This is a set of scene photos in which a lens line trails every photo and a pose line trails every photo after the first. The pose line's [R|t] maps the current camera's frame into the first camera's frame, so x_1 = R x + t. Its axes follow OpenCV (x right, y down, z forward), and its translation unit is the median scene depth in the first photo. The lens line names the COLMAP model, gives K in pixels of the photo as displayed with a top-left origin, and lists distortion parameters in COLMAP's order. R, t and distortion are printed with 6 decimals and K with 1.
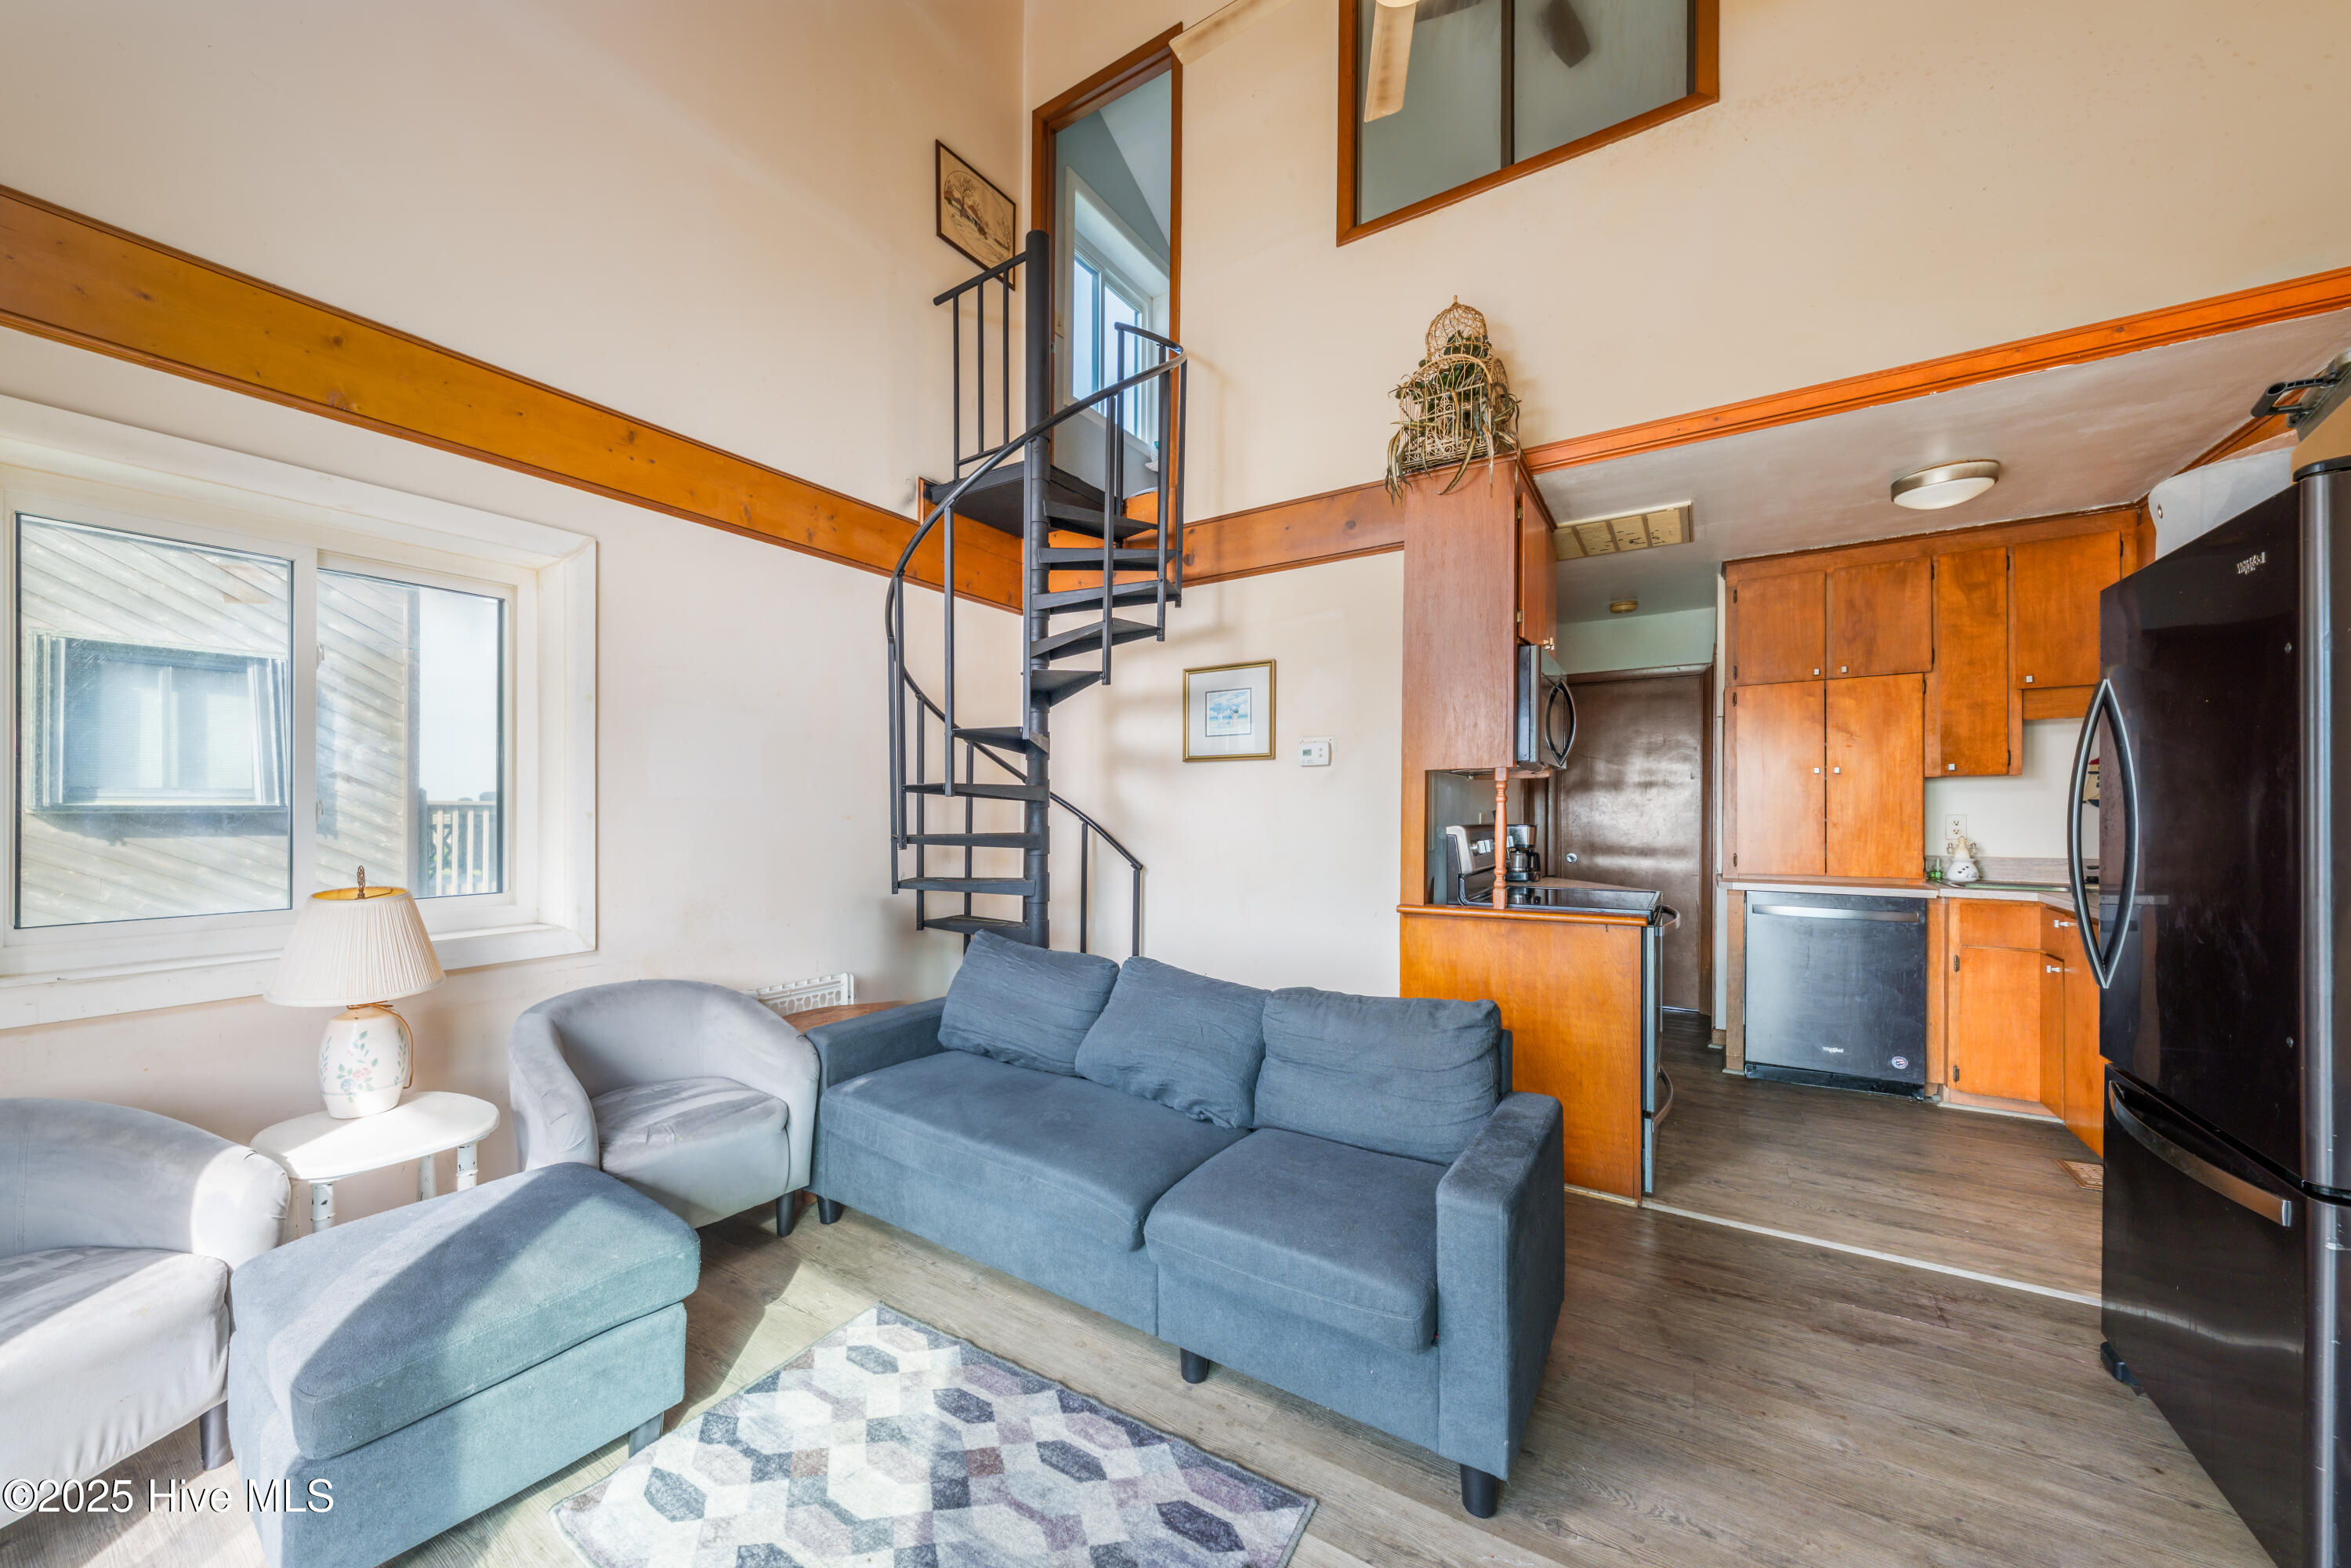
lens RADIAL K [[832.5, 0, 1135.7], [0, 832.5, 819.7], [0, 0, 1]] dist [0.001983, 0.000060]
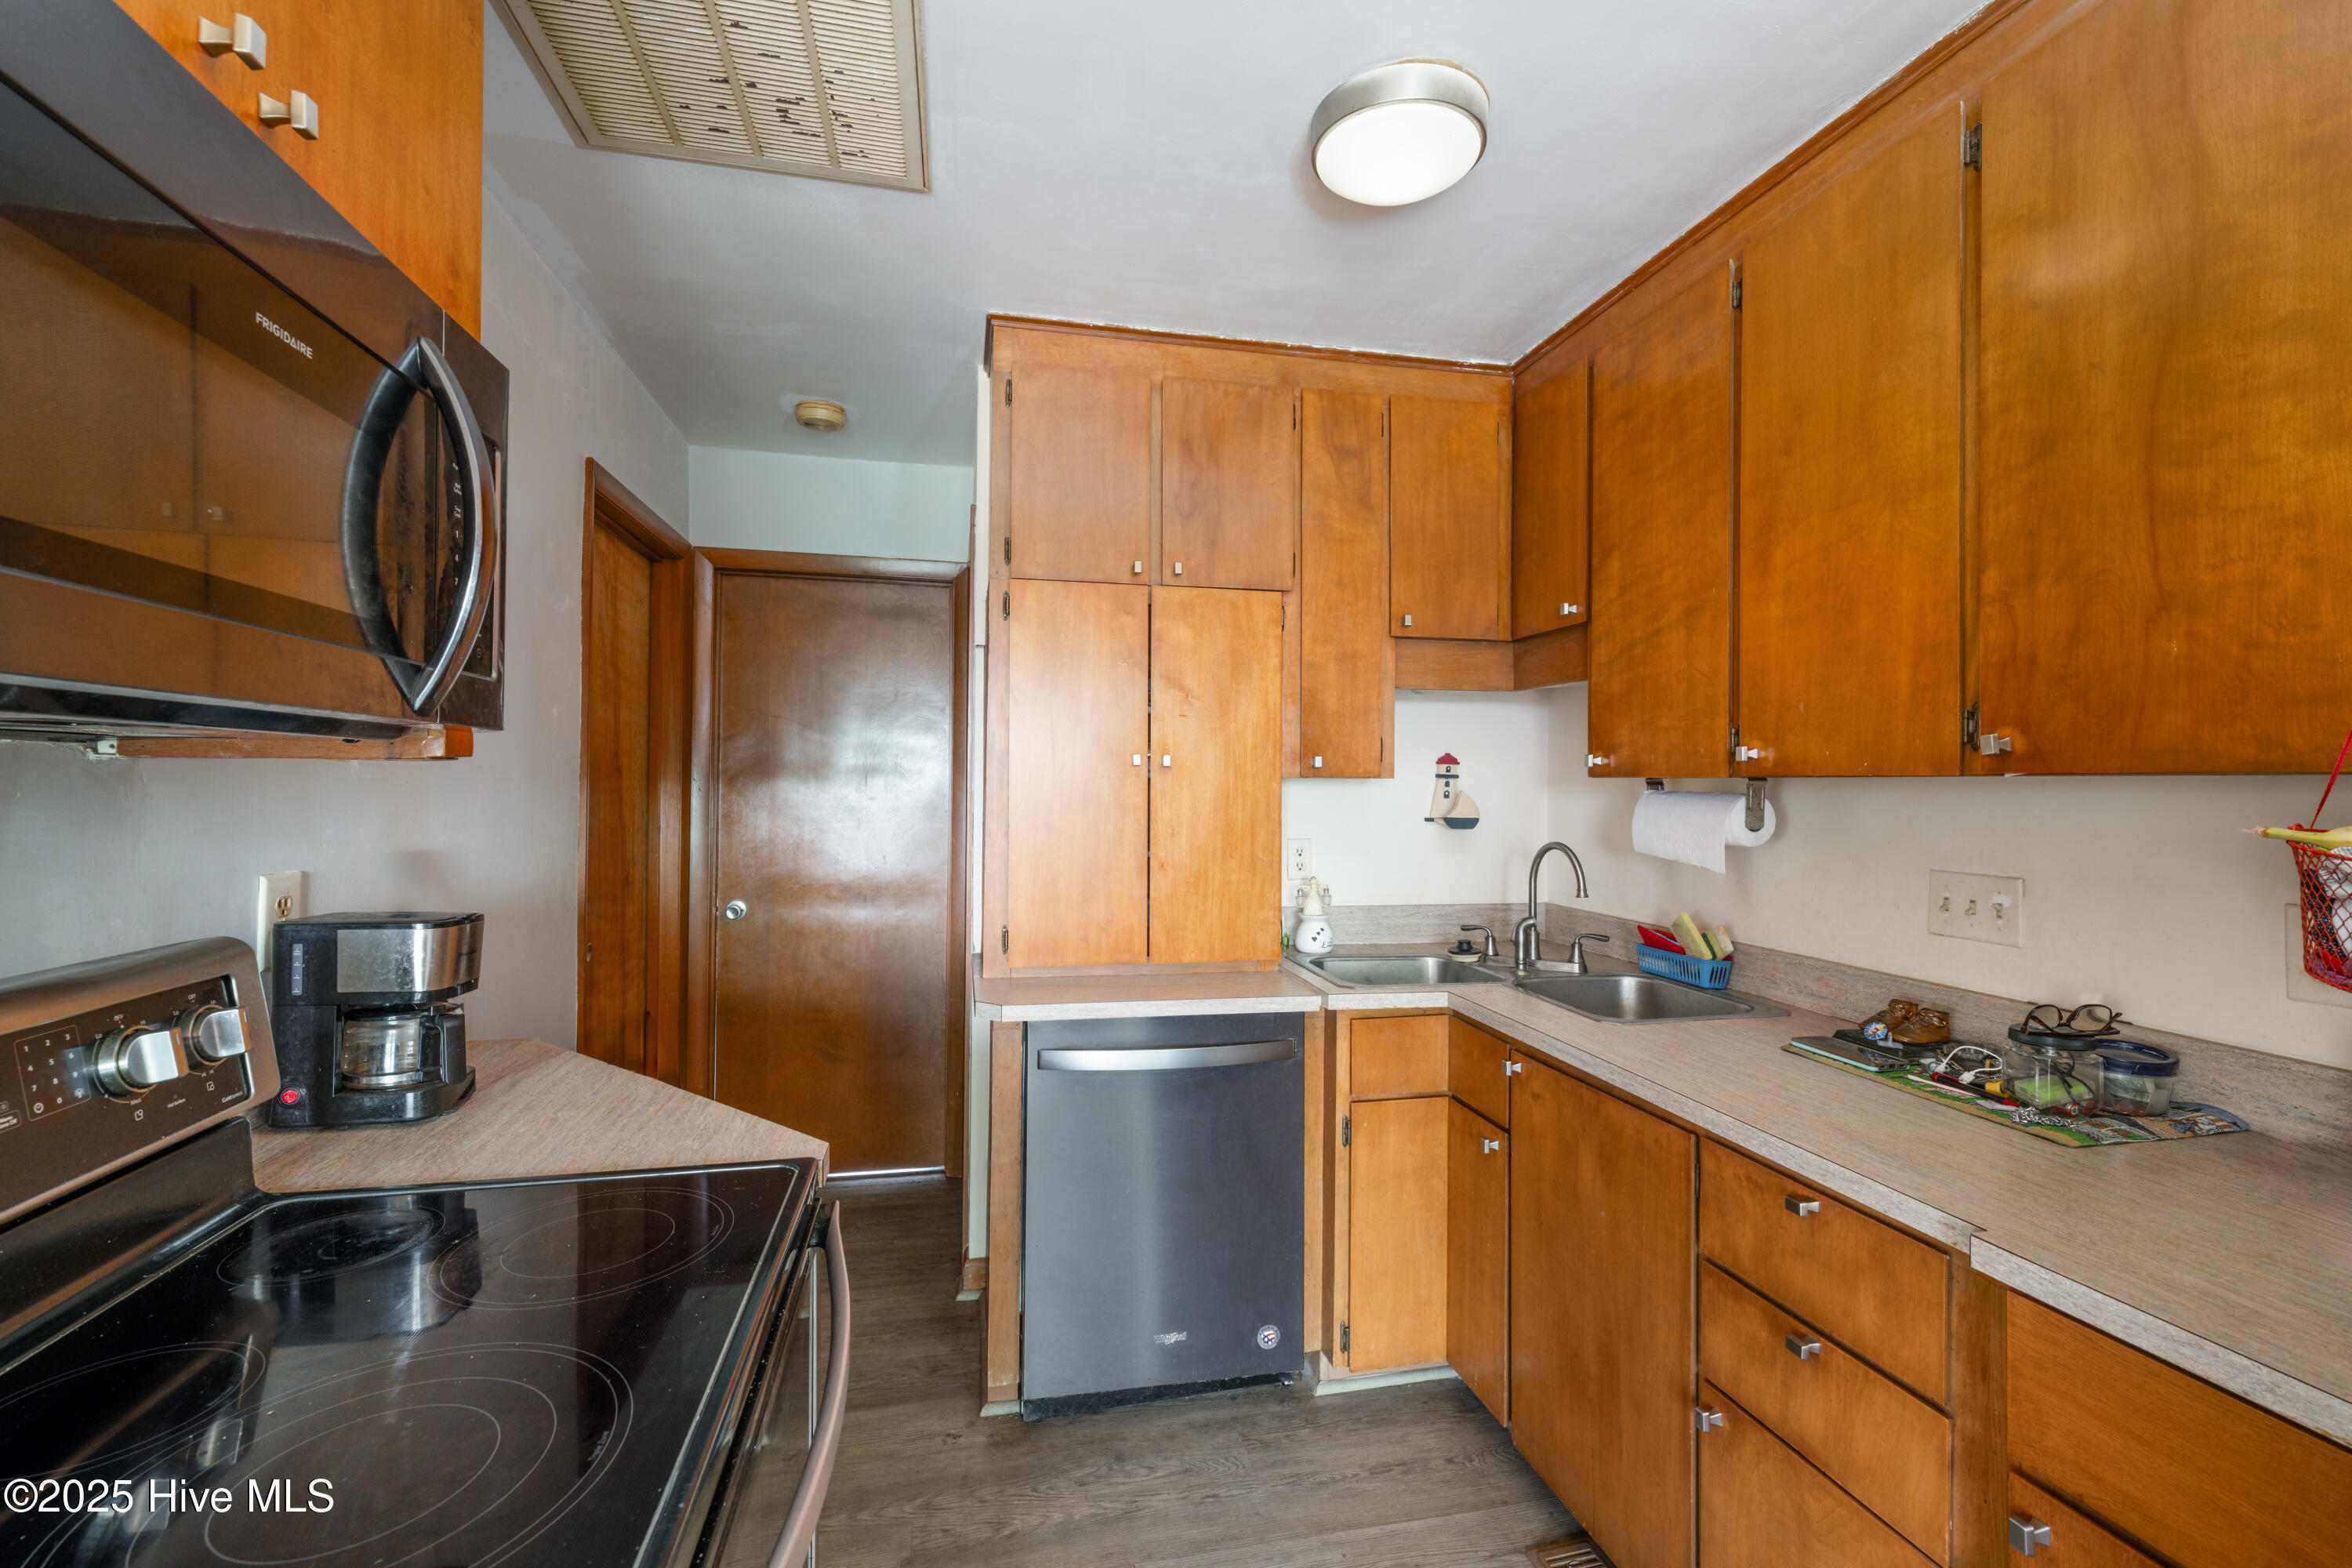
lens RADIAL K [[1009.7, 0, 1176.8], [0, 1009.7, 788.0], [0, 0, 1]] dist [0.001119, 0.000070]
pose [[0.691088, 0.009490, 0.722708, 0.394434], [-0.004764, 0.999952, -0.008575, -0.037229], [-0.722755, 0.002483, 0.691100, 0.566294]]
